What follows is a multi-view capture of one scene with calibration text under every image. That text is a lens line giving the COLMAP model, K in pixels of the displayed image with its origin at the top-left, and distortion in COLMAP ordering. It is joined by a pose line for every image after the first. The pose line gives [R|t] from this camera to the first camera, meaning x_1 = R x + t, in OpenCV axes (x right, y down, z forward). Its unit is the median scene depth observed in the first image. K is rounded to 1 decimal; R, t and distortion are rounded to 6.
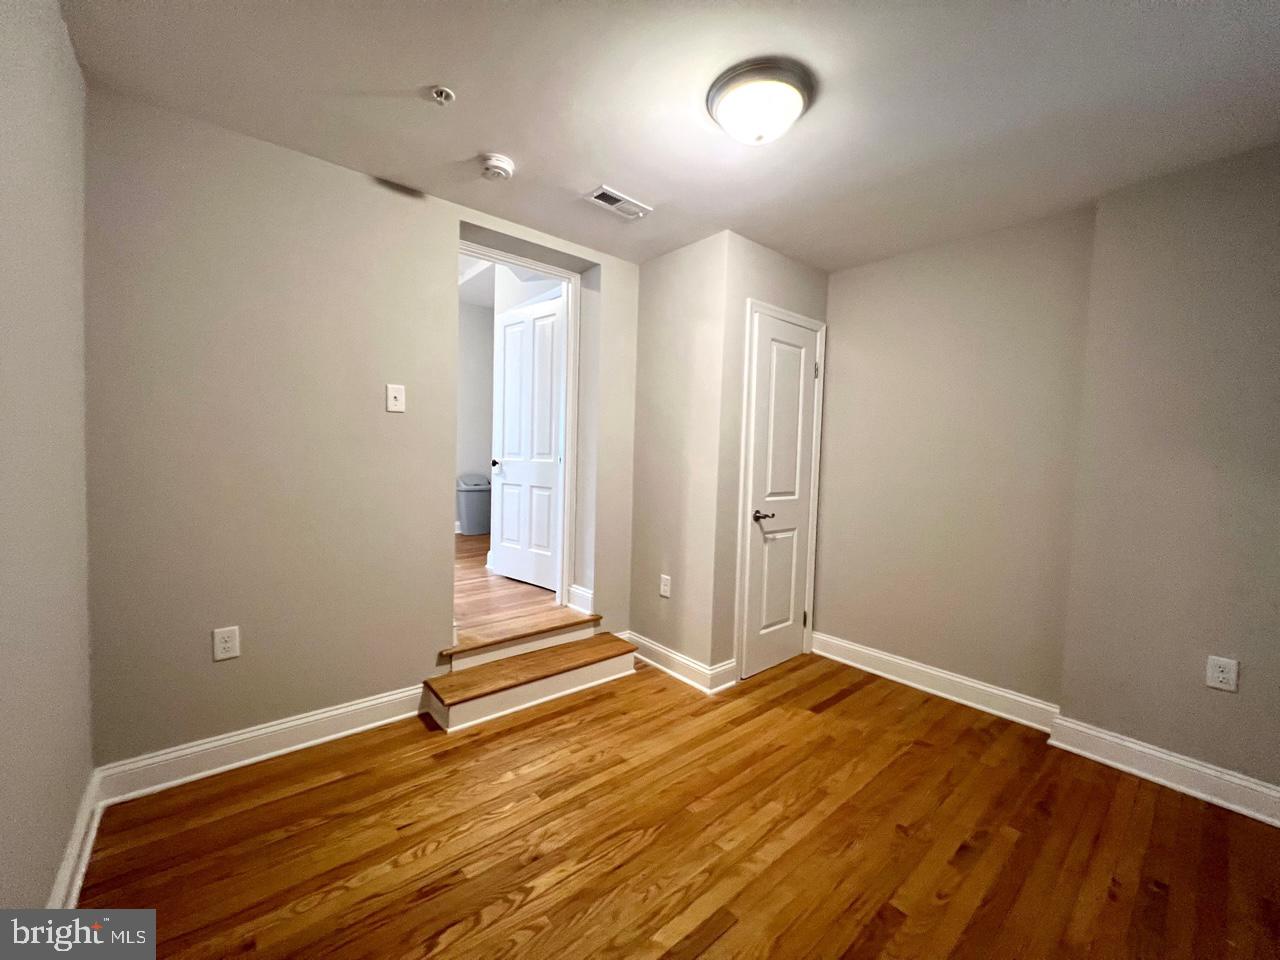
lens RADIAL K [[515.5, 0, 638.1], [0, 515.5, 479.3], [0, 0, 1]] dist [-0.002575, 0.000103]
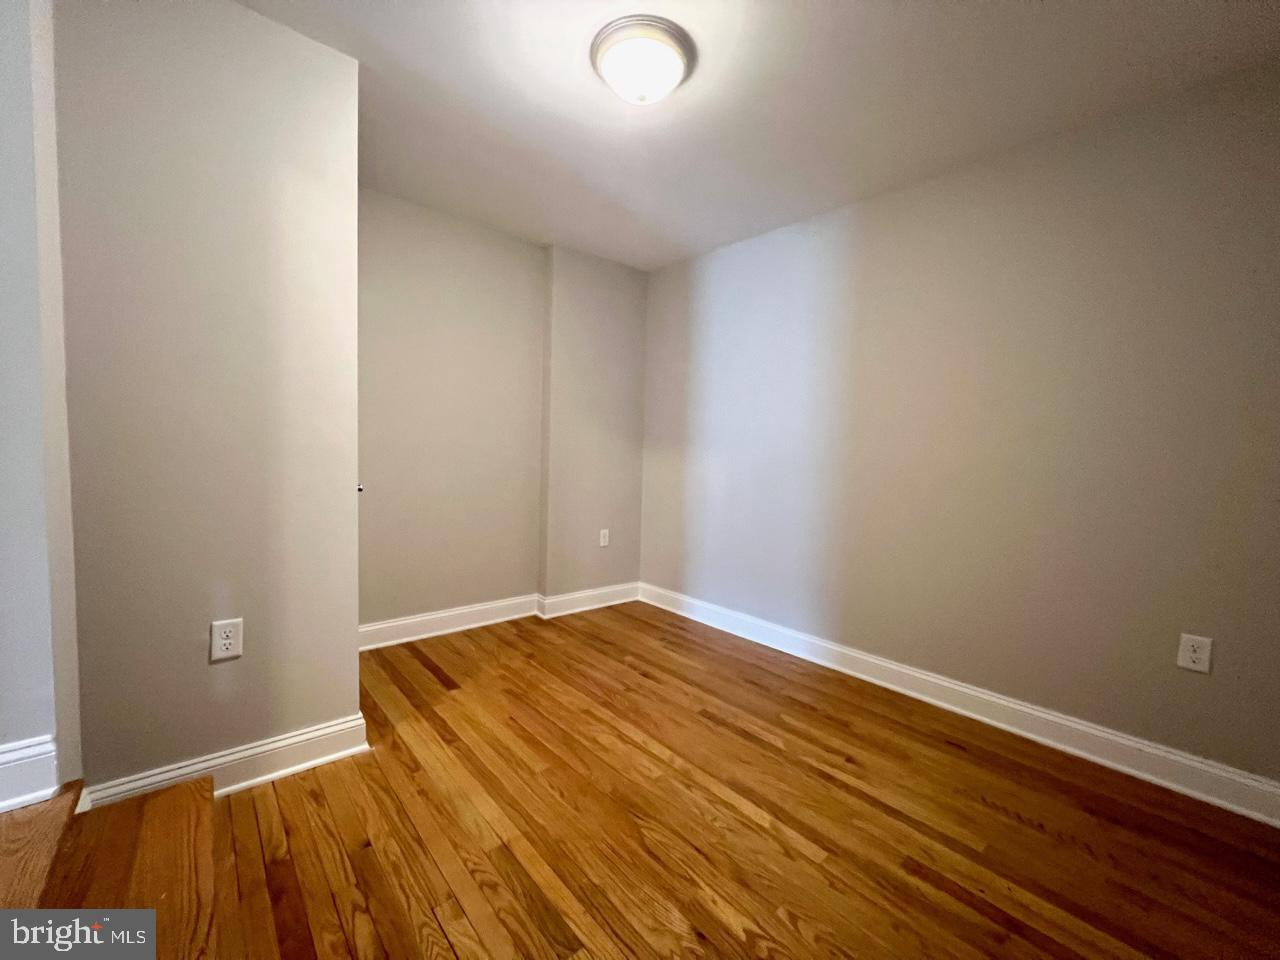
lens RADIAL K [[515.5, 0, 638.1], [0, 515.5, 479.3], [0, 0, 1]] dist [-0.002575, 0.000103]
pose [[-0.017331, -0.084506, 0.996272, -0.692918], [0.013986, 0.996304, 0.084752, 0.003163], [-0.999752, 0.015403, -0.016085, 0.848114]]
